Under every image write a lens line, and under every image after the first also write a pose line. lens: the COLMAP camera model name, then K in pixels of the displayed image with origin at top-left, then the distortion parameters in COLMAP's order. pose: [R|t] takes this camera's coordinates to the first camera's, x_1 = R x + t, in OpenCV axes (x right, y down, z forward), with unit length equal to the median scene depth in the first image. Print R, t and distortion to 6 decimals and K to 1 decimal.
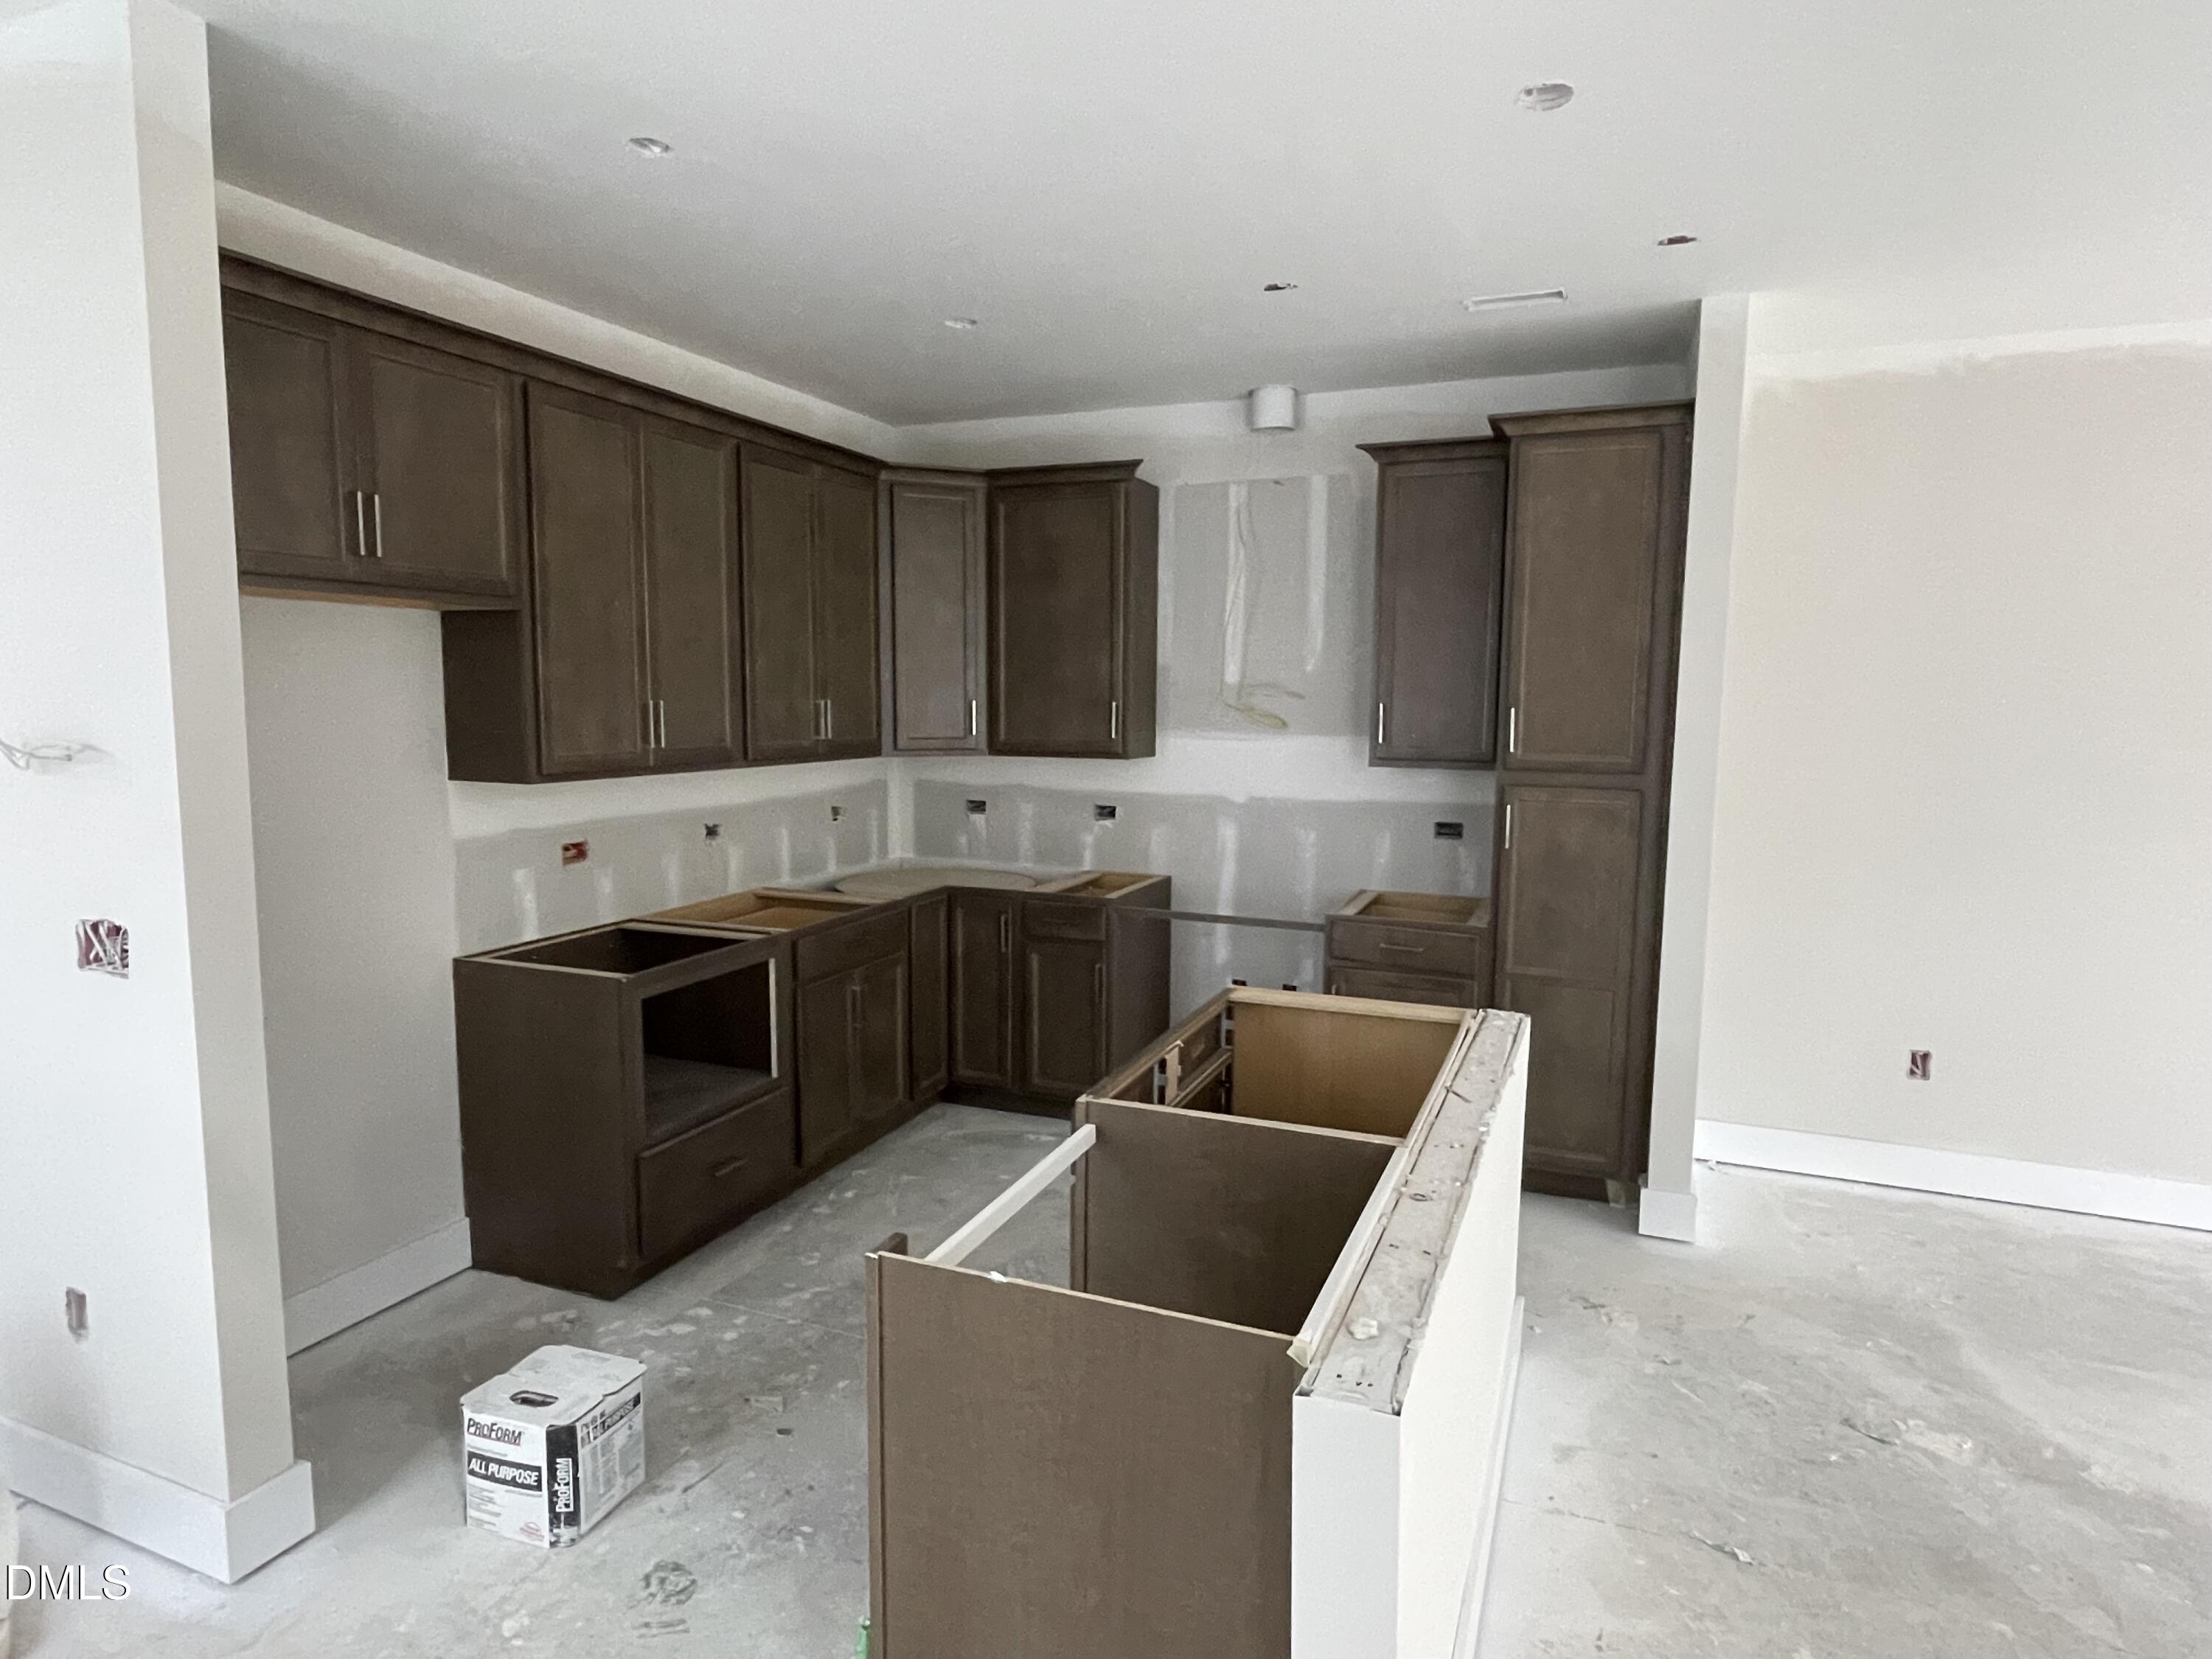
lens RADIAL K [[1246.2, 0, 1112.3], [0, 1246.2, 833.8], [0, 0, 1]] dist [-0.005674, 0.000765]
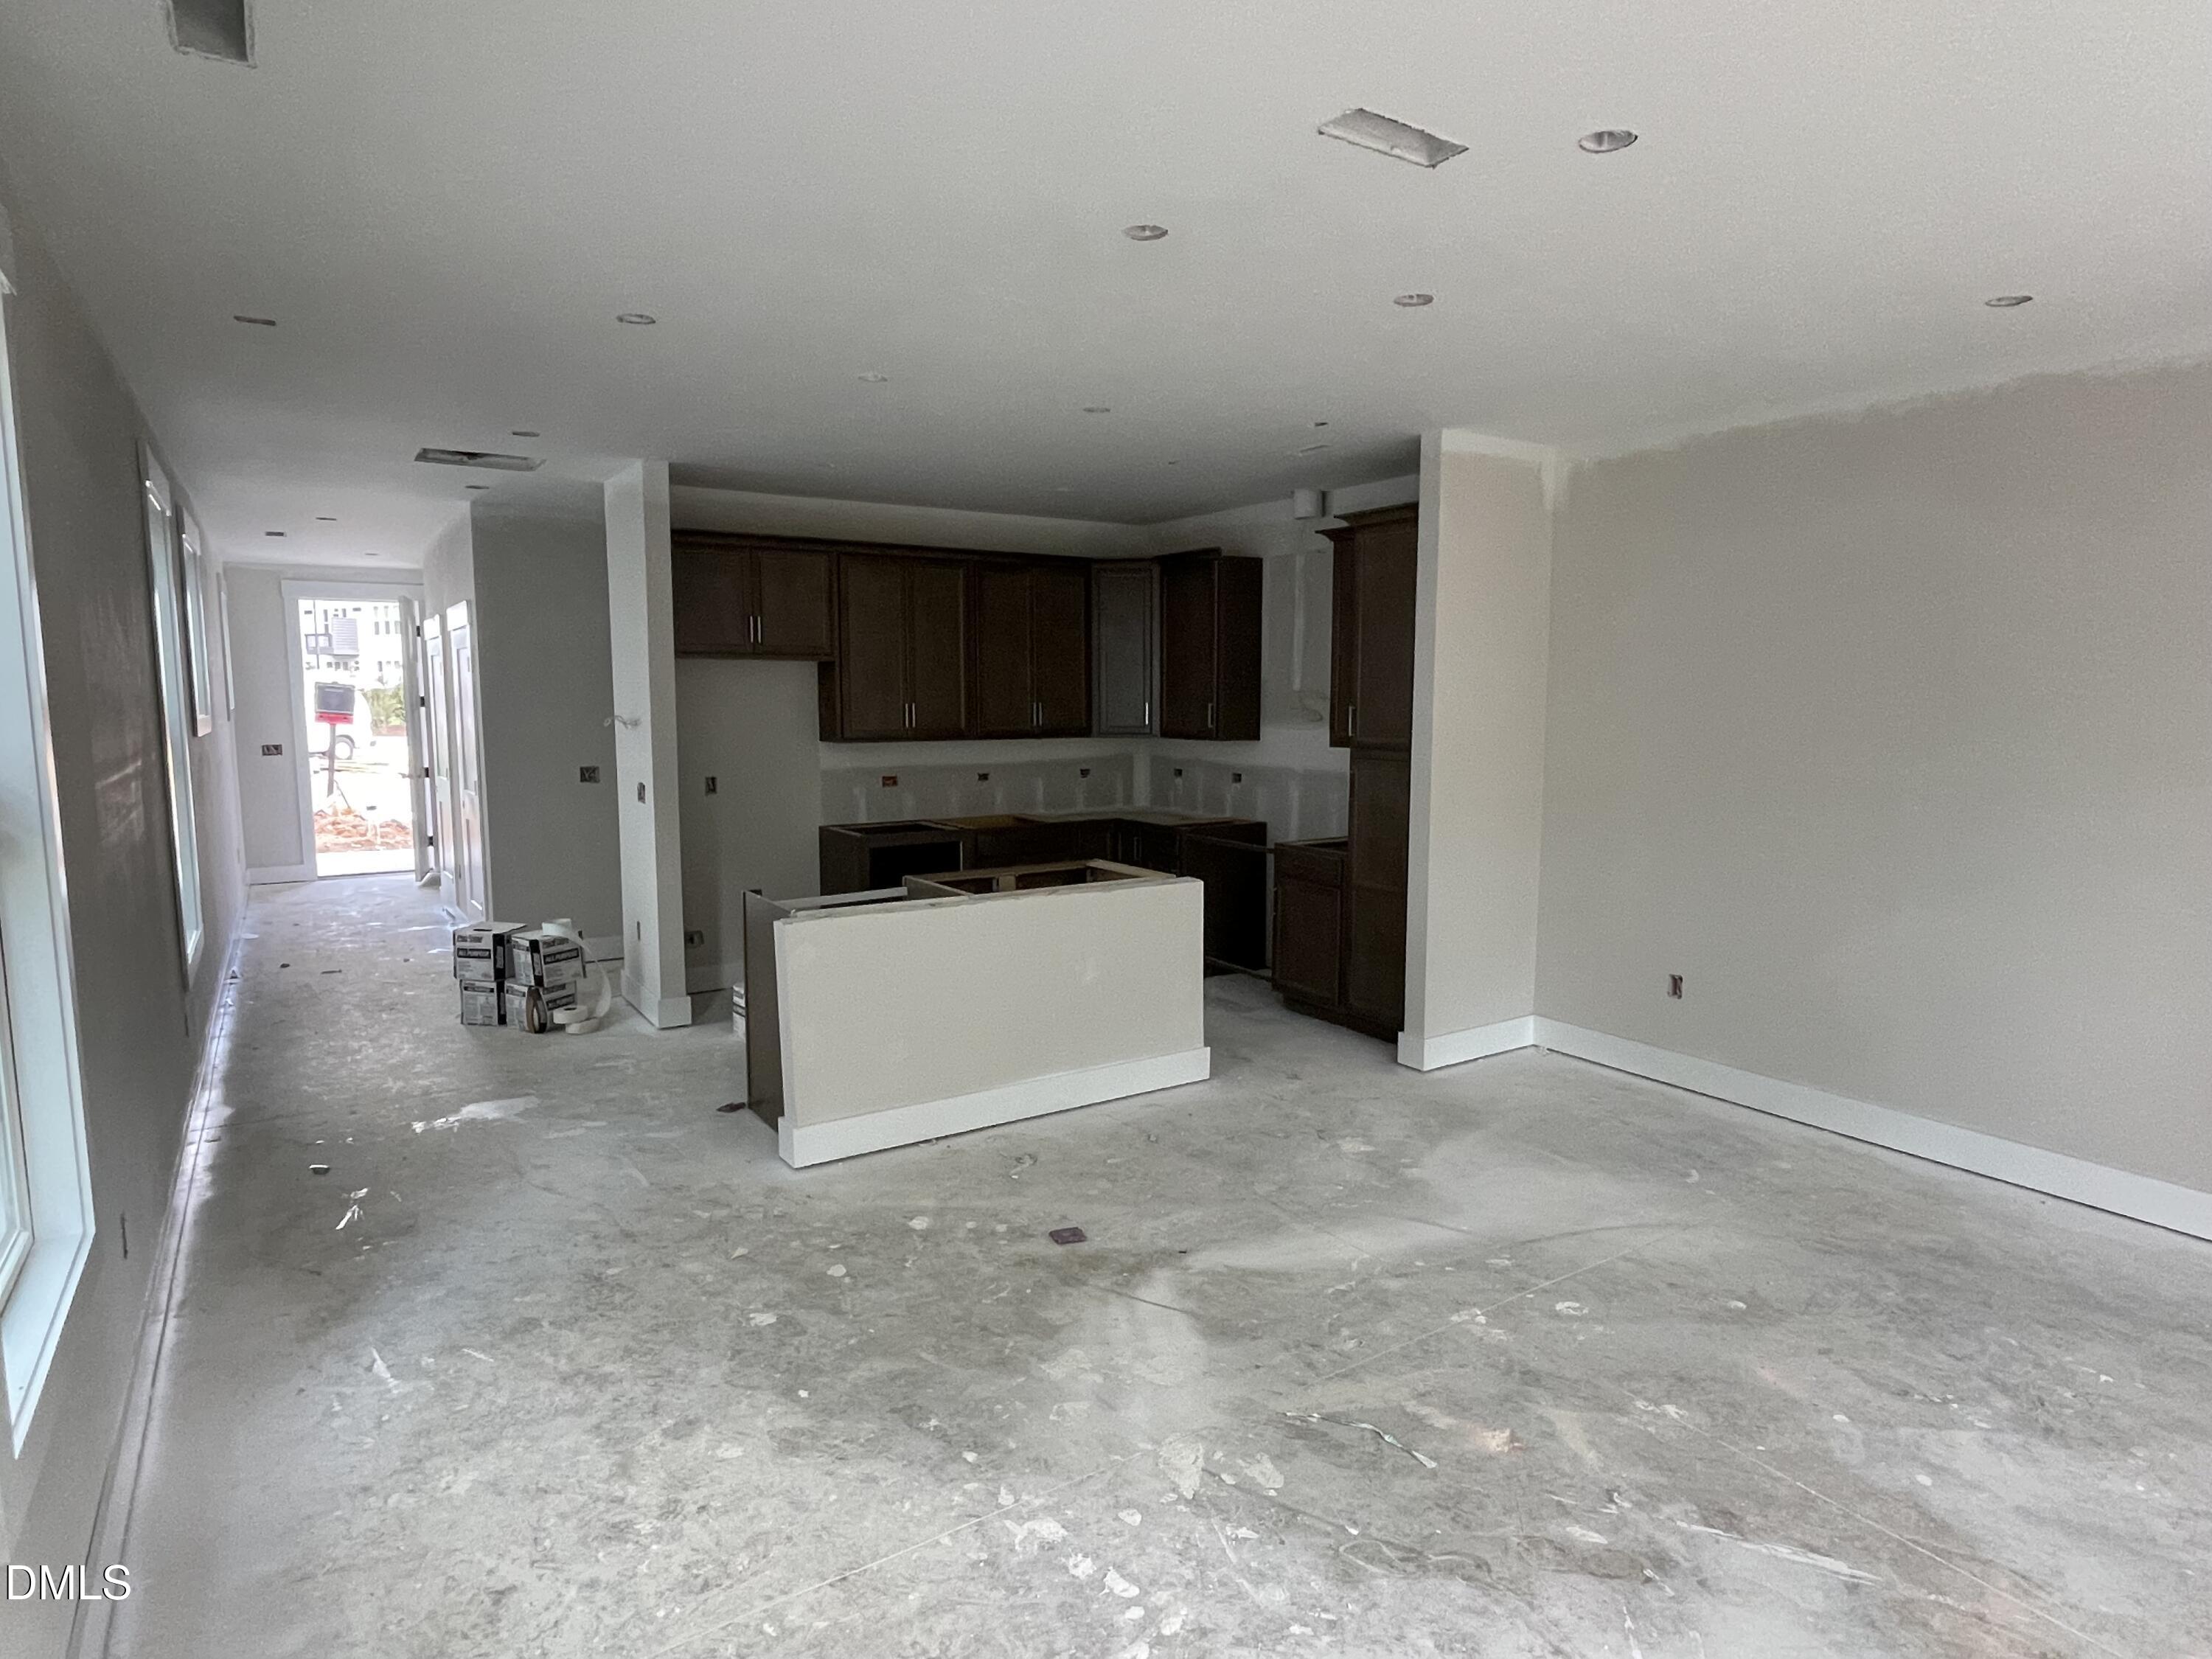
lens RADIAL K [[1246.2, 0, 1099.1], [0, 1246.2, 829.7], [0, 0, 1]] dist [-0.005674, 0.000765]
pose [[0.821308, 0.054147, -0.567910, 0.877568], [-0.057698, 0.998265, 0.011735, 0.045094], [0.567560, 0.023129, 0.823007, -0.386222]]
